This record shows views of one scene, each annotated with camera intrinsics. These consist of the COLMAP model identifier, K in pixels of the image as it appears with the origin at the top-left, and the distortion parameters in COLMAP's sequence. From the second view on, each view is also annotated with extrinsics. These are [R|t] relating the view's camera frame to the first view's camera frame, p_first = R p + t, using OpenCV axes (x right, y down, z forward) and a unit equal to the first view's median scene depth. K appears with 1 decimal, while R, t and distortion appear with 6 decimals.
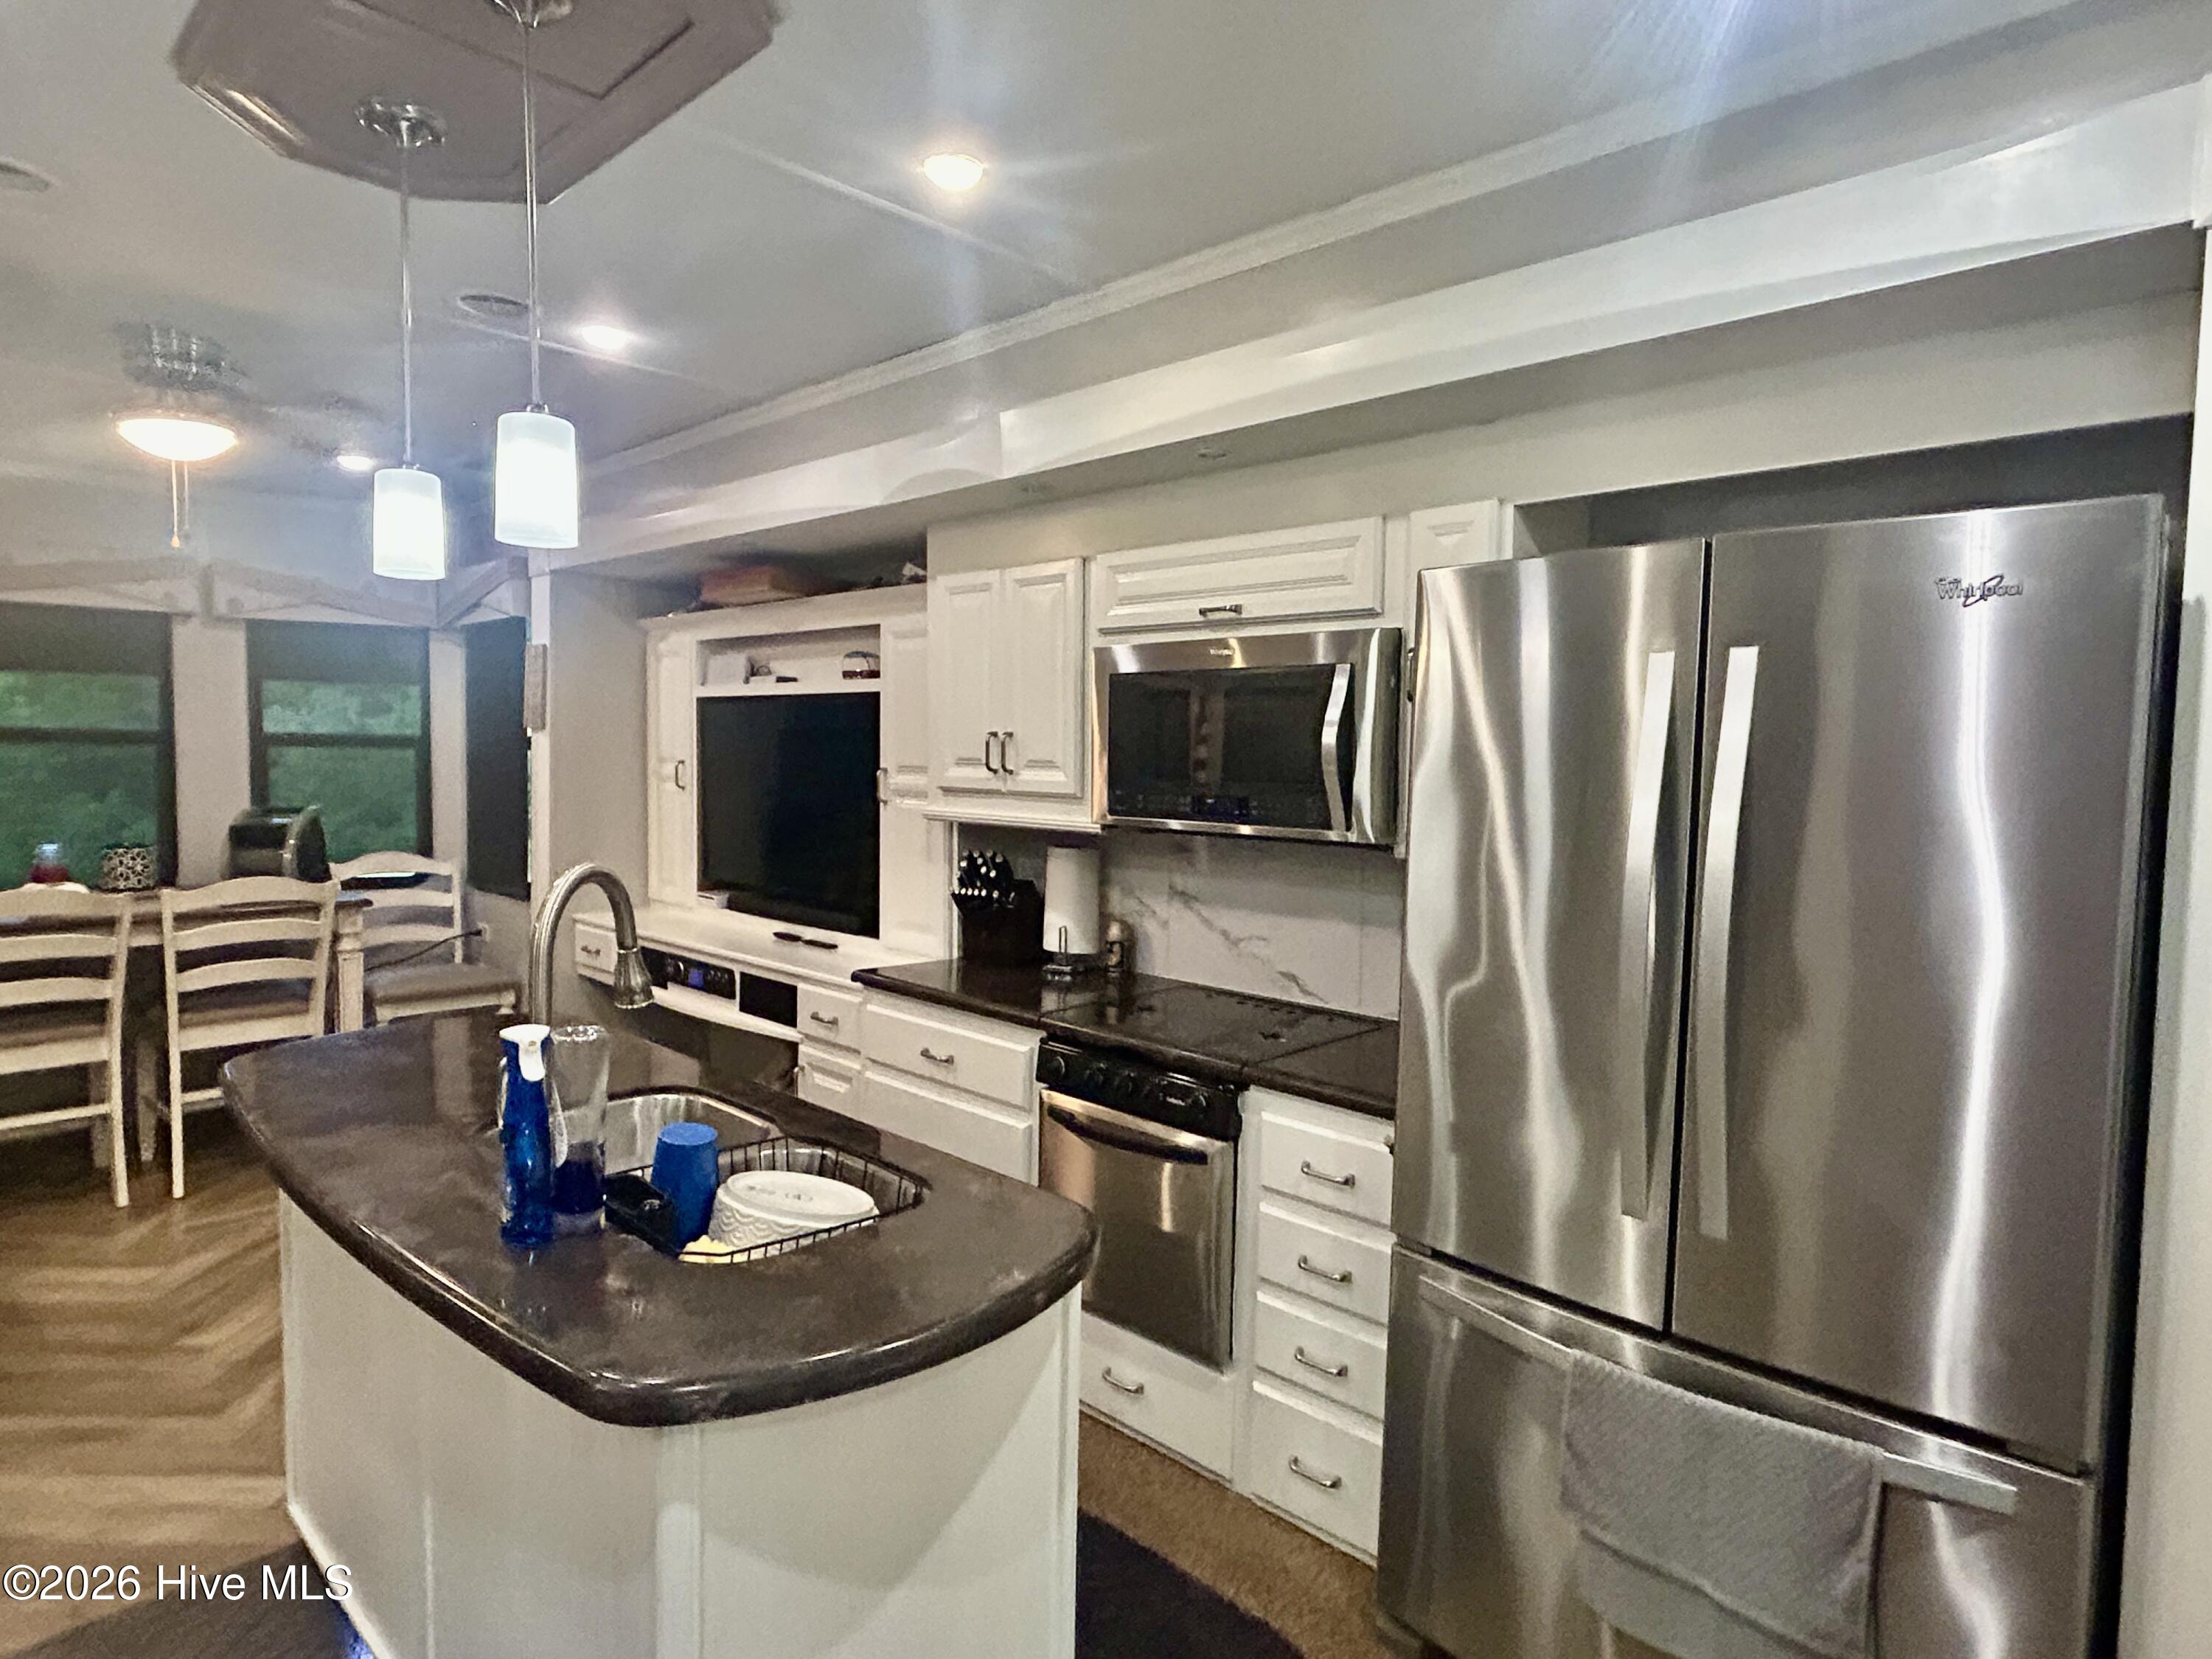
lens RADIAL K [[1231.0, 0, 1106.5], [0, 1231.0, 823.5], [0, 0, 1]] dist [-0.003985, 0.003743]
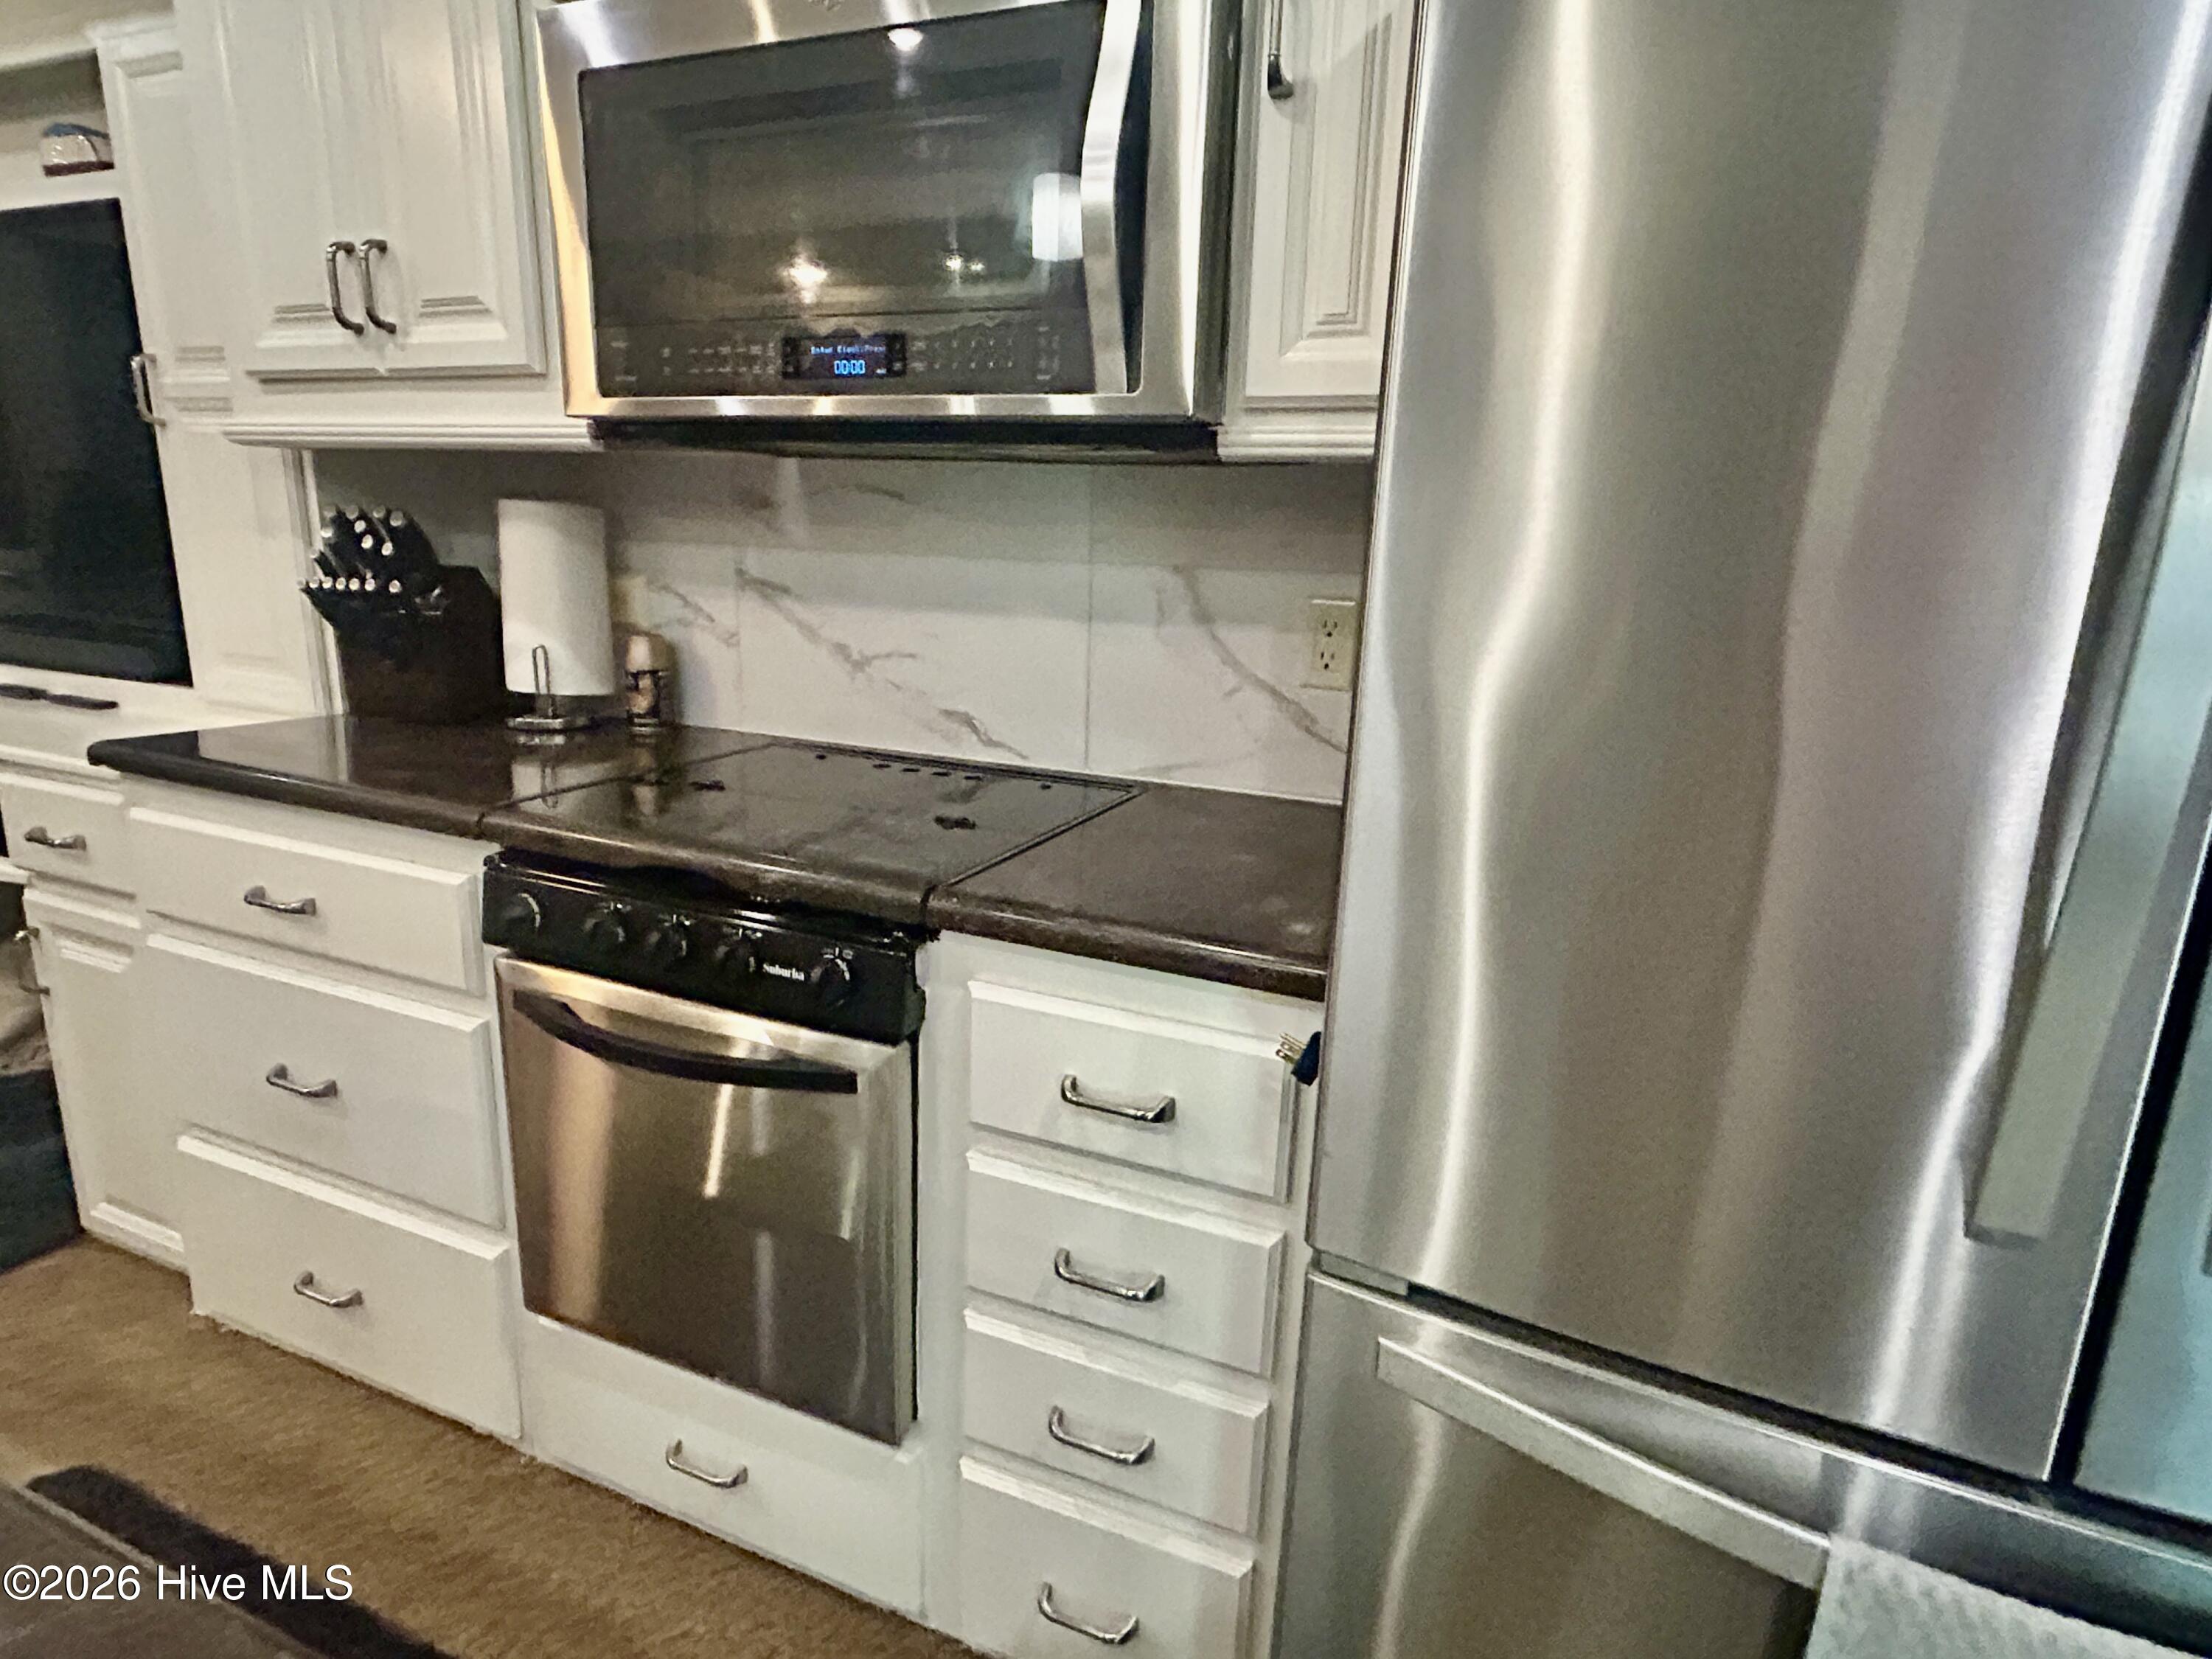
lens RADIAL K [[1231.0, 0, 1096.9], [0, 1231.0, 824.7], [0, 0, 1]] dist [-0.003985, 0.003743]
pose [[0.941549, -0.067422, 0.330060, 0.012824], [0.003100, 0.981460, 0.191642, 0.059444], [-0.336861, -0.179417, 0.924302, 0.406578]]
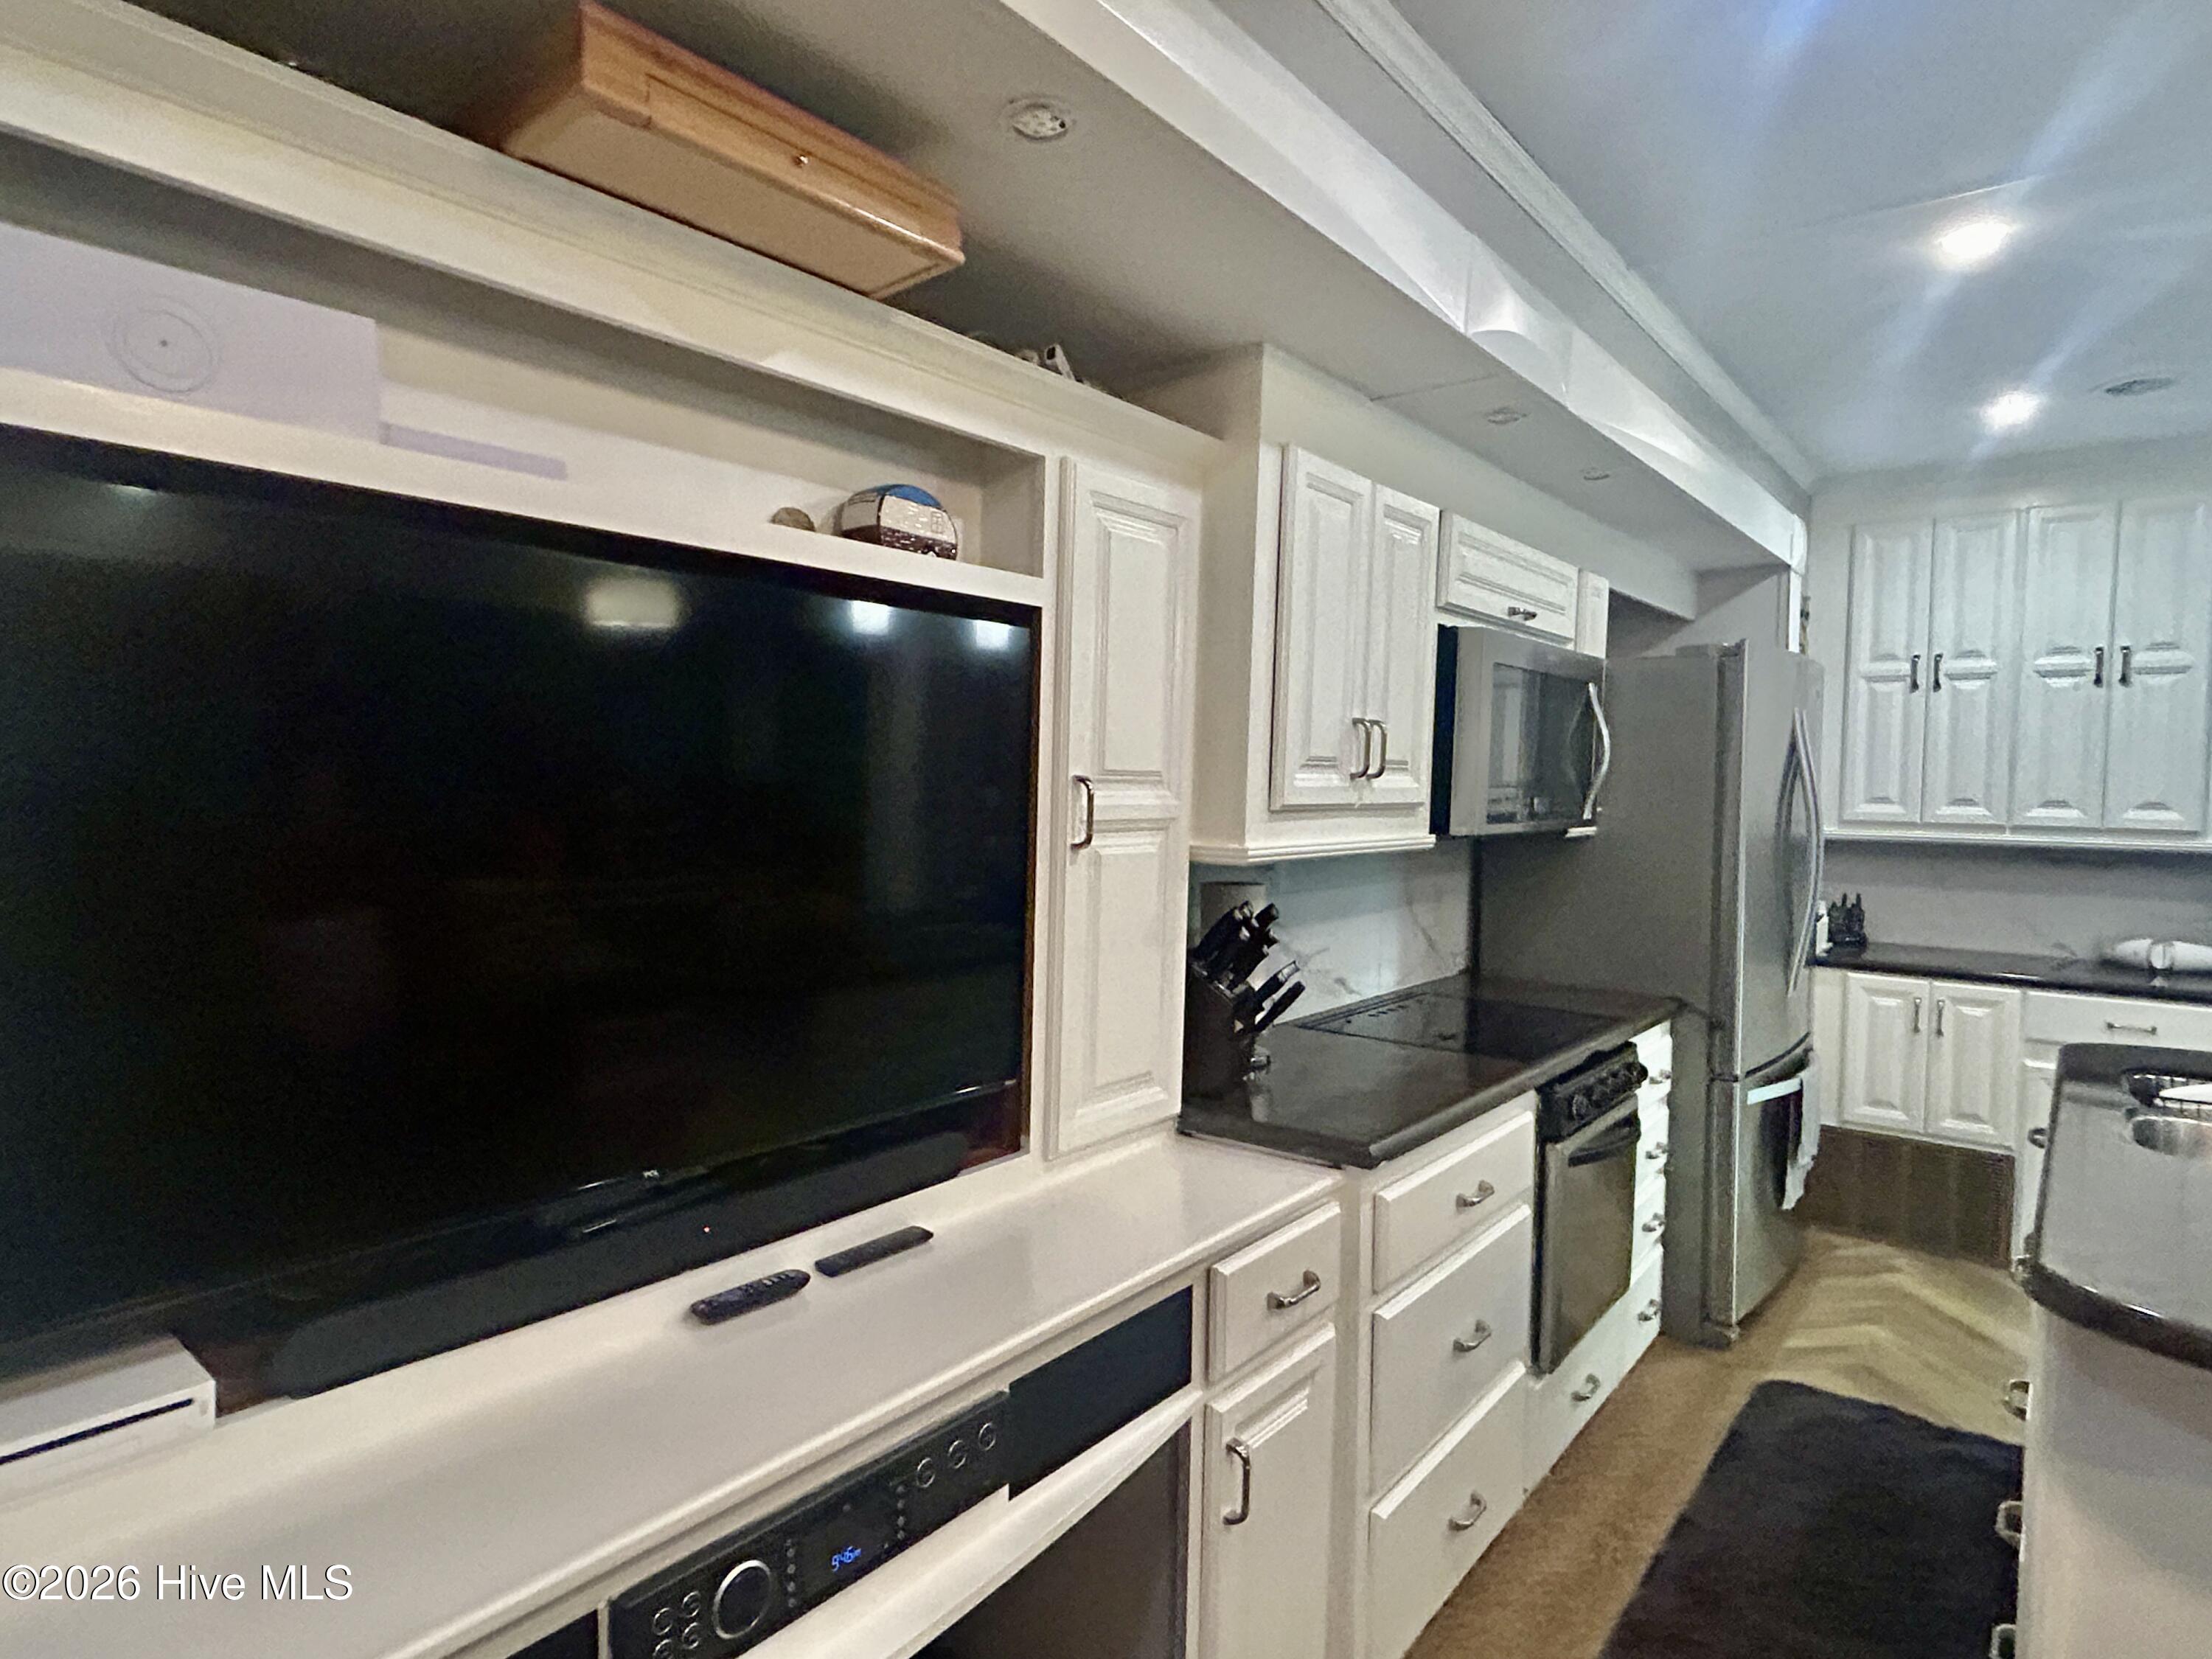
lens RADIAL K [[1231.0, 0, 1097.1], [0, 1231.0, 819.5], [0, 0, 1]] dist [-0.003985, 0.003743]
pose [[-0.078136, -0.057465, 0.995285, -0.753531], [0.041002, 0.997307, 0.060800, -0.065648], [-0.996099, 0.045560, -0.075570, 1.193510]]
